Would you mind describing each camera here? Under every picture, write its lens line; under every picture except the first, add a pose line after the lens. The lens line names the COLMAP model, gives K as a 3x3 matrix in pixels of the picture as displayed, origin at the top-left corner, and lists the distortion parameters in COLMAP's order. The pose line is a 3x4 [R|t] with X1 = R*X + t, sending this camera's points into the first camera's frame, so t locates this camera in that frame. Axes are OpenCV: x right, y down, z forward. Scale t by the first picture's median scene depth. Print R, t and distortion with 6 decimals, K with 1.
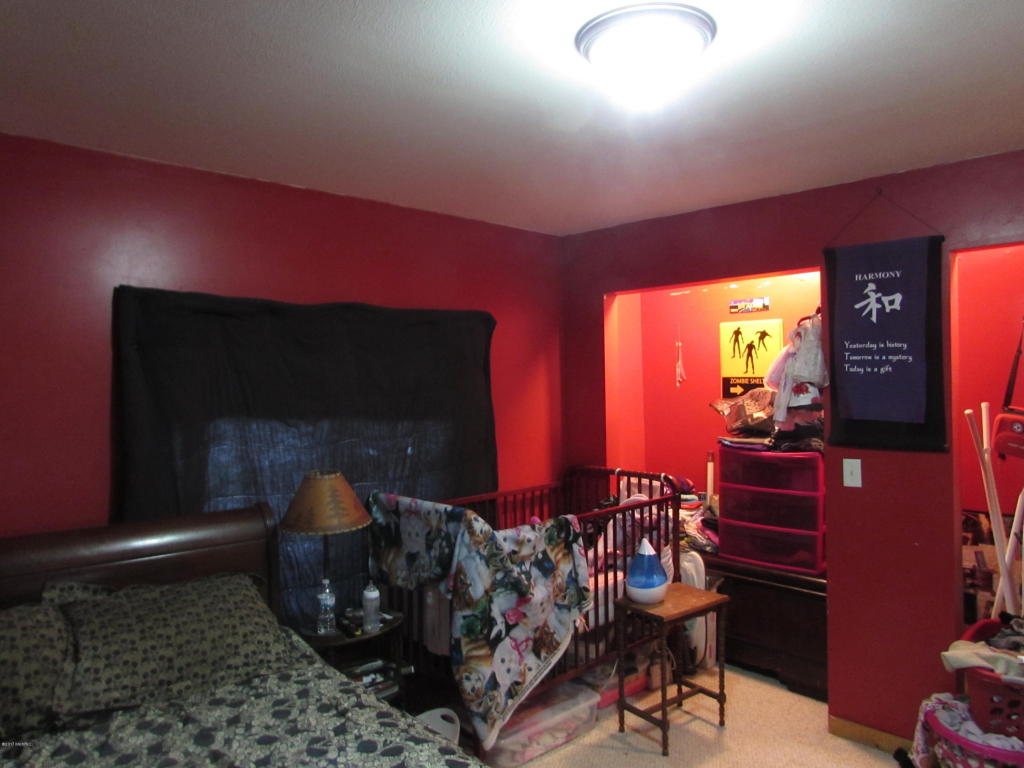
lens RADIAL K [[726.7, 0, 511.1], [0, 726.7, 386.4], [0, 0, 1]] dist [-0.004360, 0.006802]
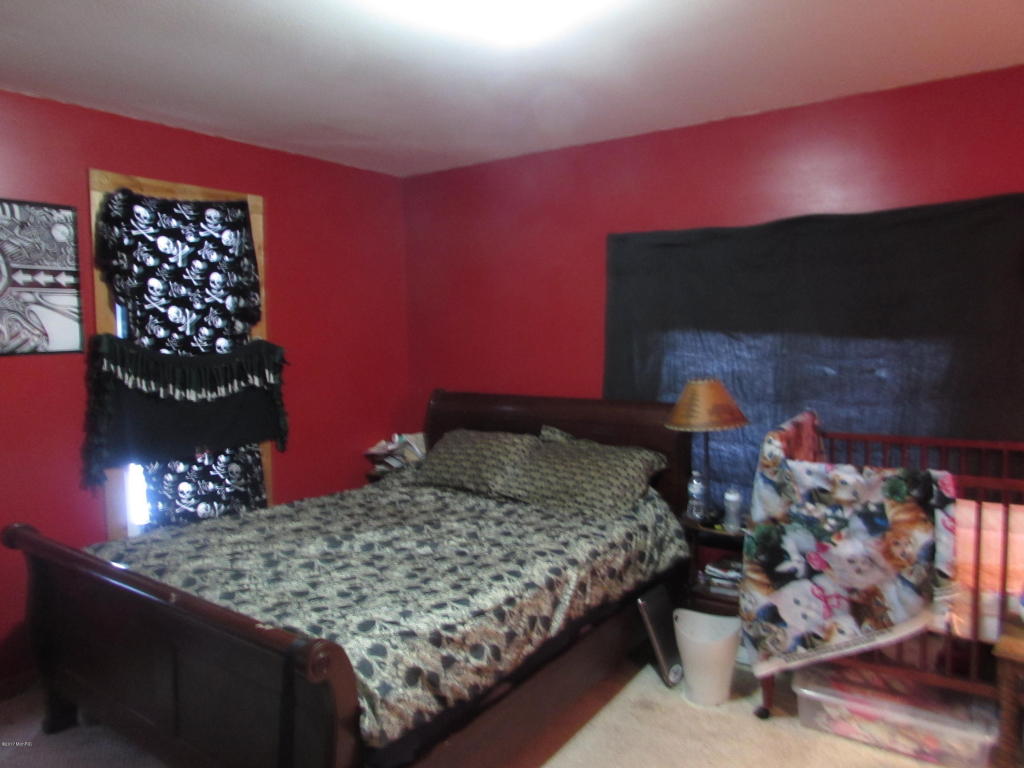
lens RADIAL K [[726.7, 0, 508.0], [0, 726.7, 375.9], [0, 0, 1]] dist [-0.004360, 0.006802]
pose [[0.233272, 0.084274, -0.968753, 0.747282], [0.008476, 0.996023, 0.088688, 0.011451], [0.972375, -0.028900, 0.231630, 0.437798]]
